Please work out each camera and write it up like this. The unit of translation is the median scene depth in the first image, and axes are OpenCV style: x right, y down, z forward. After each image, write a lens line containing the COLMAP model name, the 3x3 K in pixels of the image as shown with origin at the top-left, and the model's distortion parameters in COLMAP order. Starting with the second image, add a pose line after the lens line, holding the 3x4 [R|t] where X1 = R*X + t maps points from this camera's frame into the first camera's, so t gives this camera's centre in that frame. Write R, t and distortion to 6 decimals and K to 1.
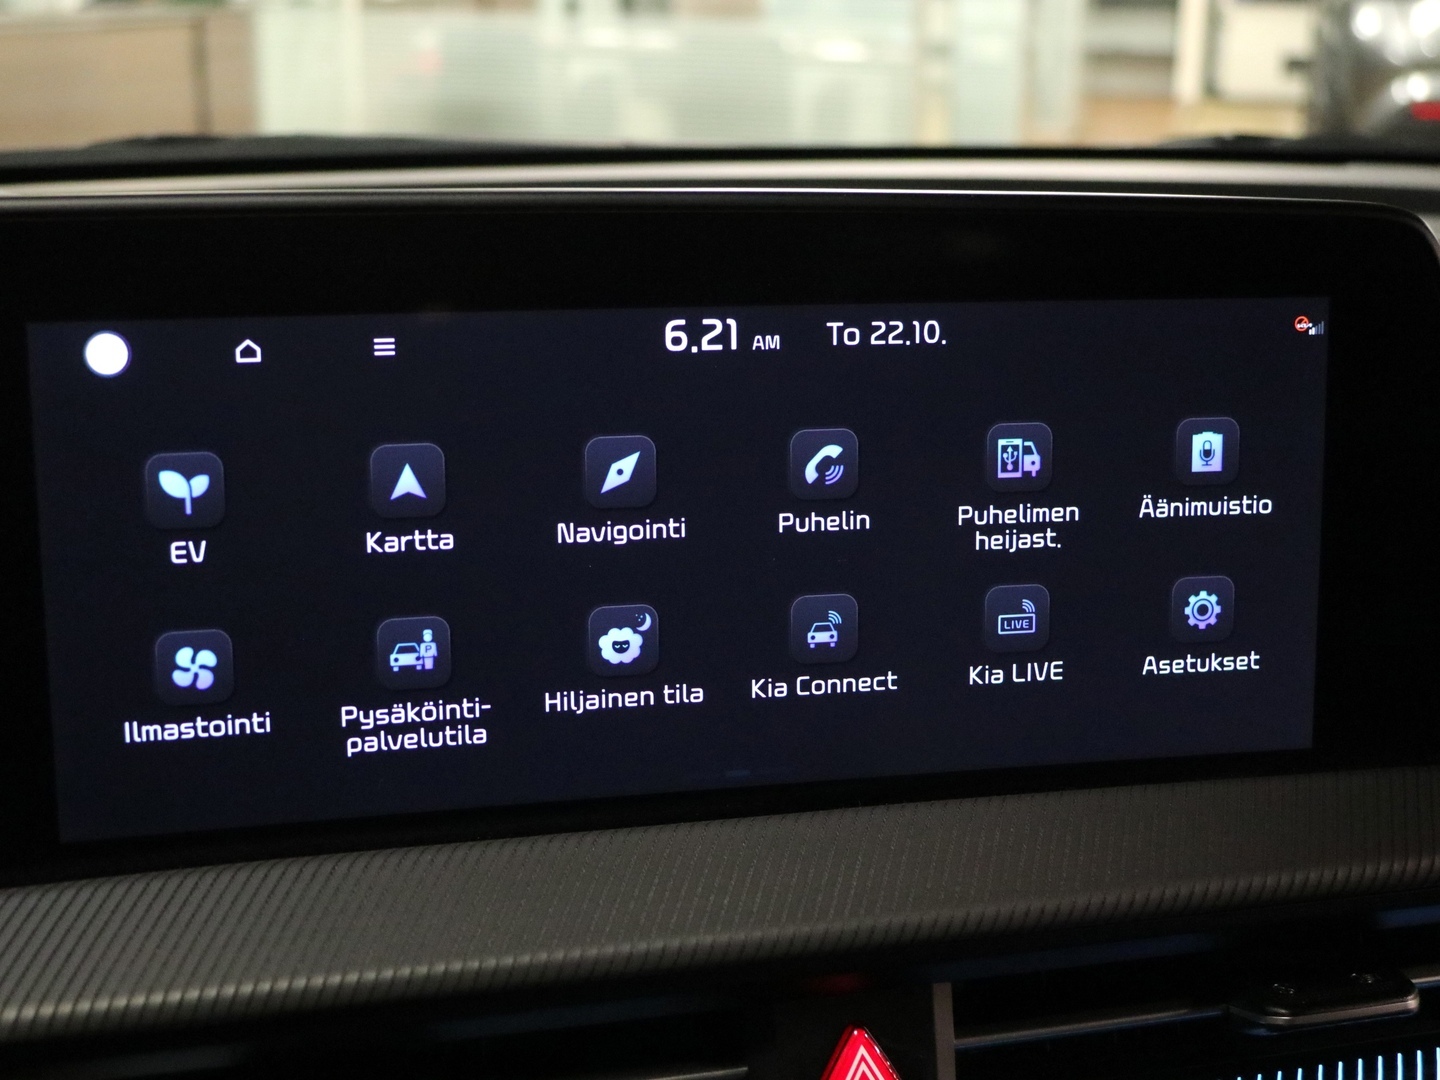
lens RADIAL K [[2274.7, 0, 720.0], [0, 2274.7, 540.0], [0, 0, 1]] dist [-0.000277, -0.003820]
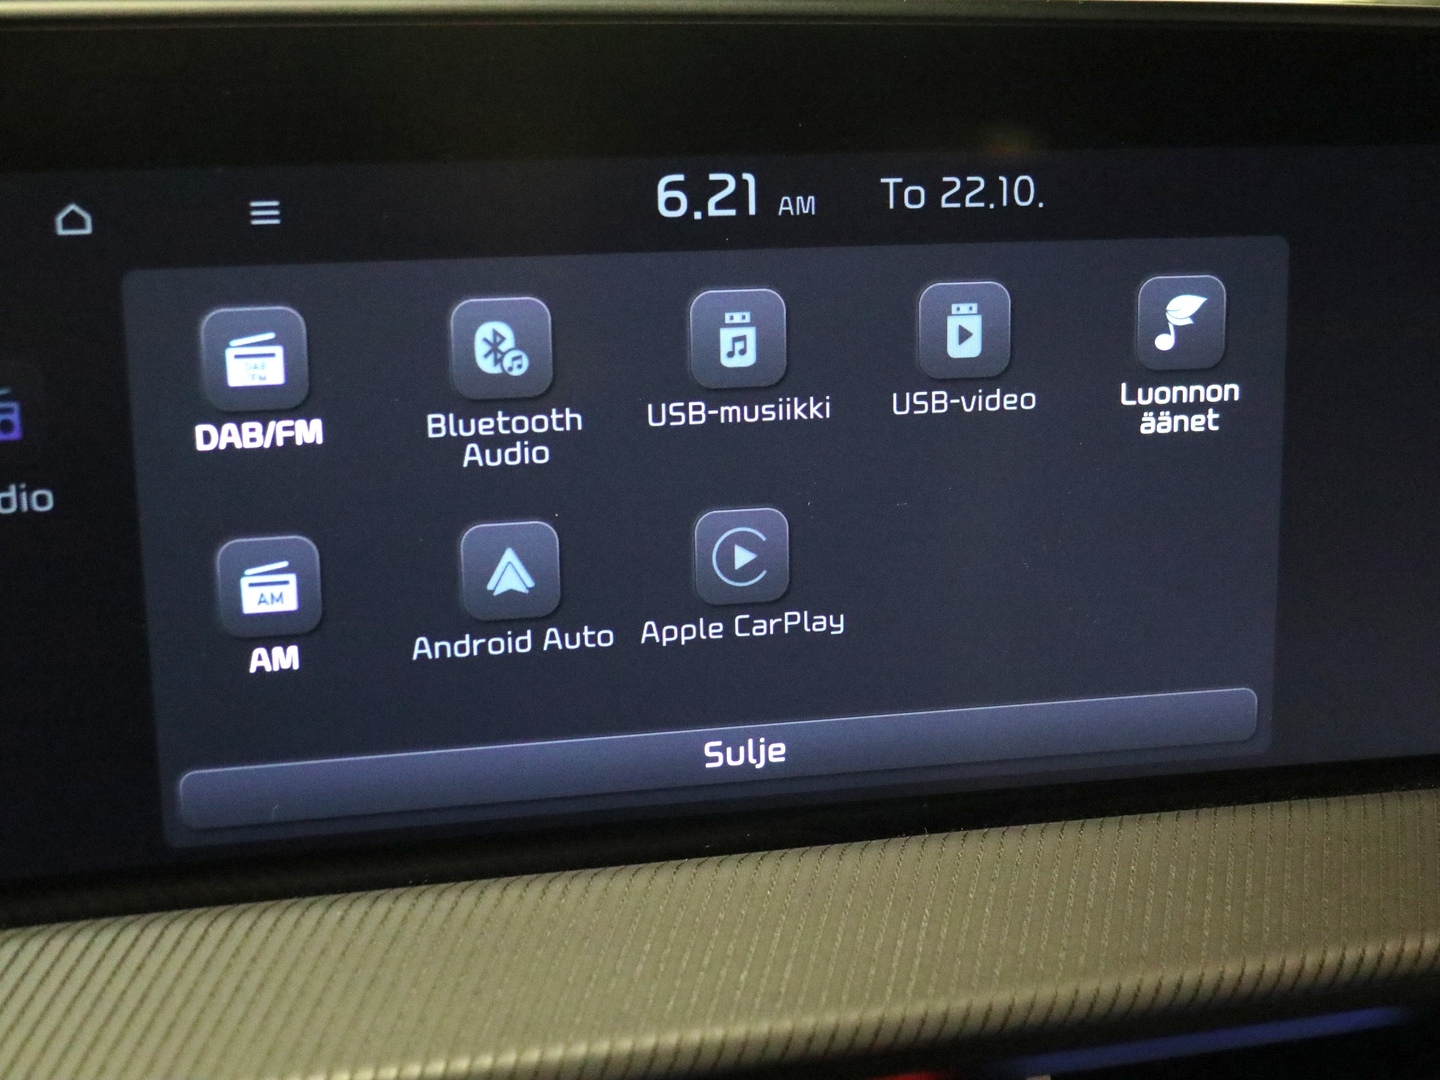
lens RADIAL K [[2274.7, 0, 720.0], [0, 2274.7, 540.0], [0, 0, 1]] dist [-0.000277, -0.003820]
pose [[0.999652, -0.004390, -0.026003, 0.014317], [0.005310, 0.999359, 0.035390, -0.005939], [0.025831, -0.035515, 0.999035, 0.271619]]
